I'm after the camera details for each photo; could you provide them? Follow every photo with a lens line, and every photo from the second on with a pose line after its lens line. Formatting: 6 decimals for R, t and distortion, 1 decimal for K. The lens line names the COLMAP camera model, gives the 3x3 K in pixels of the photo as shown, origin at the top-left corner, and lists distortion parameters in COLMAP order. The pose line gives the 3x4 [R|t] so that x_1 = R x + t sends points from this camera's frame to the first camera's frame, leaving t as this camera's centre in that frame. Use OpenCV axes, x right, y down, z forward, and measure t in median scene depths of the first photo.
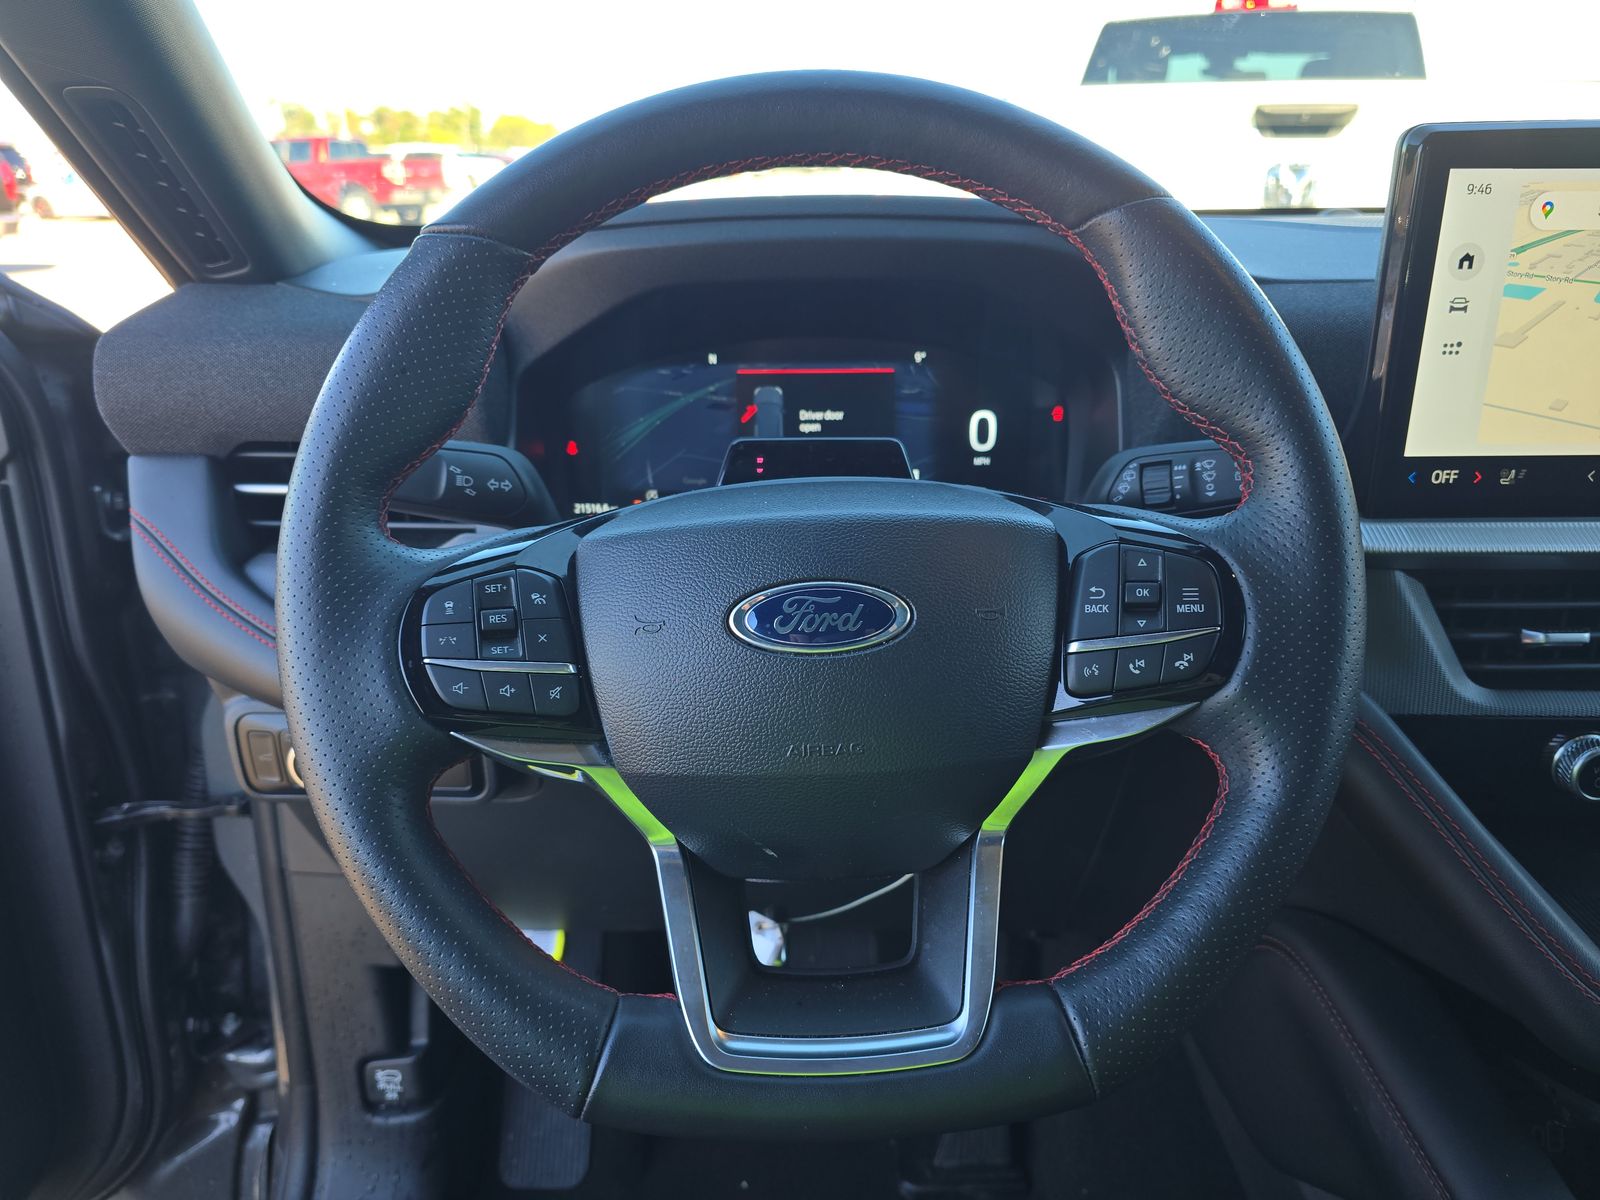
lens RADIAL K [[816.9, 0, 800.0], [0, 816.9, 600.0], [0, 0, 1]] dist [0.013328, -0.009486]
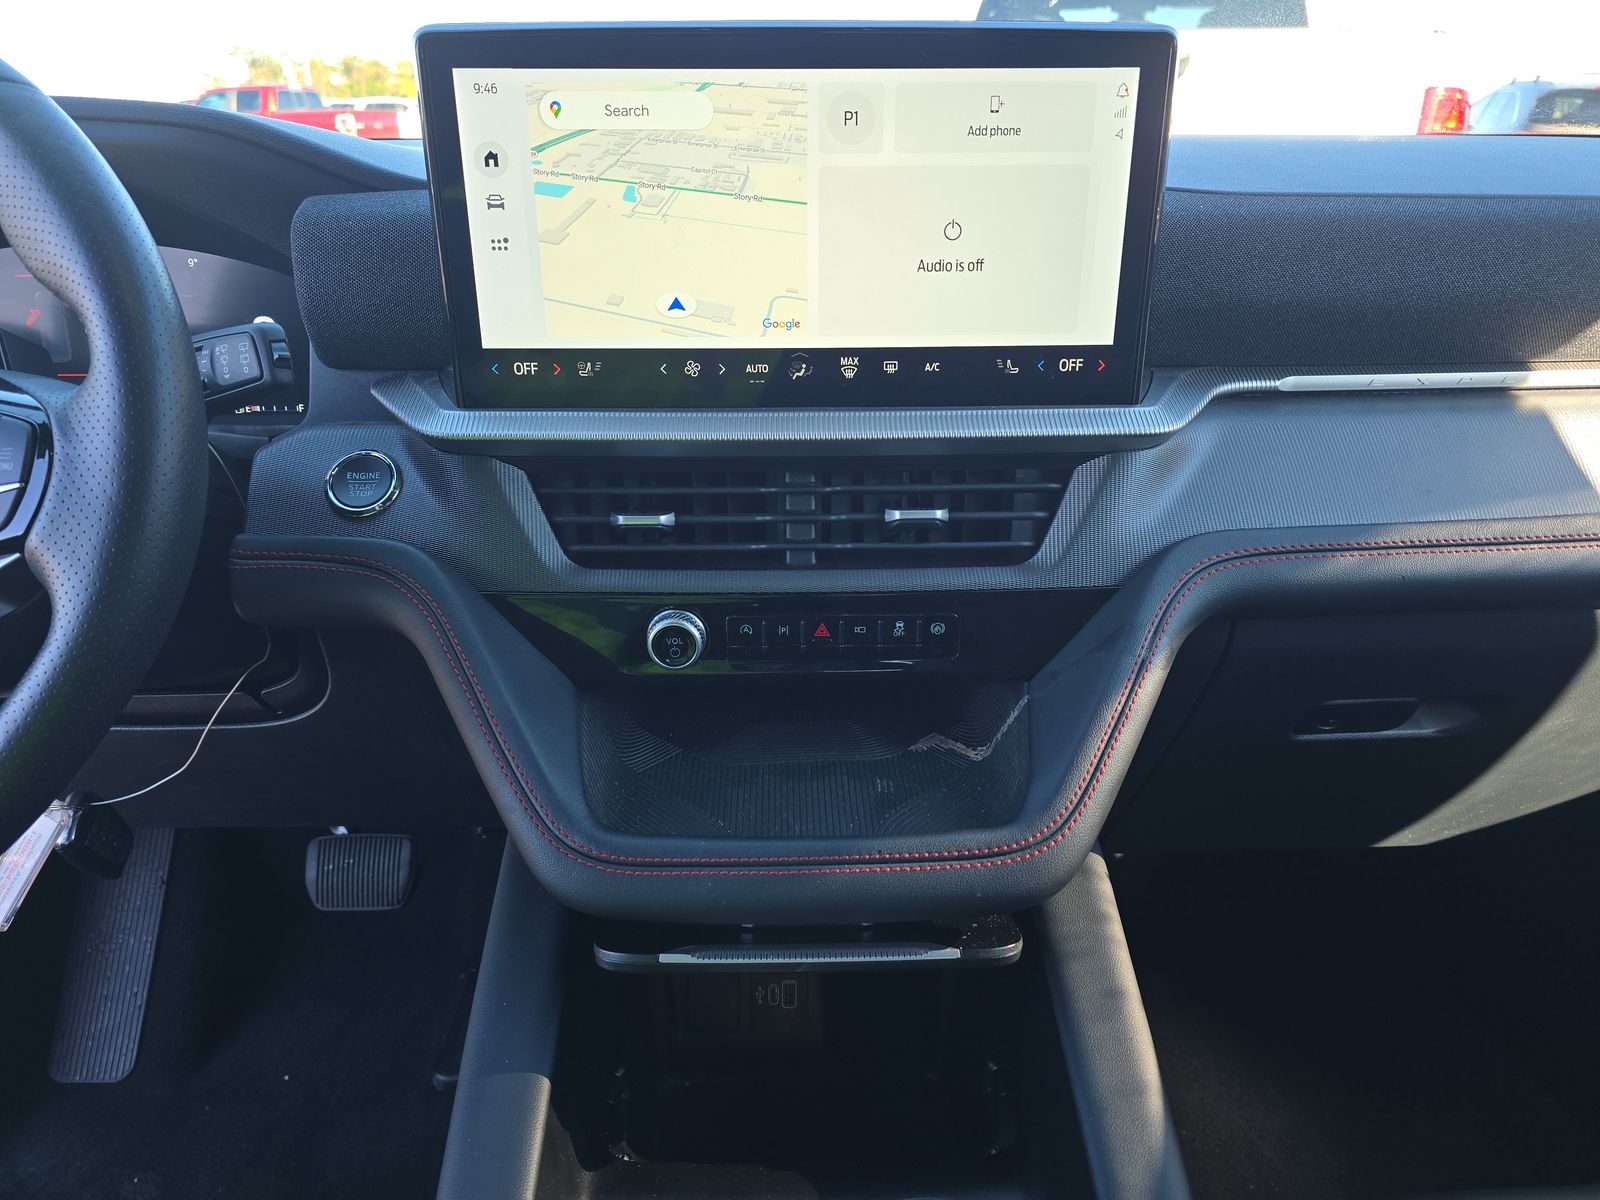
lens RADIAL K [[816.9, 0, 800.0], [0, 816.9, 600.0], [0, 0, 1]] dist [0.013328, -0.009486]
pose [[0.999754, -0.002394, 0.022051, 1.171047], [0.001516, 0.999209, 0.039735, 0.115265], [-0.022129, -0.039692, 0.998967, -0.093309]]
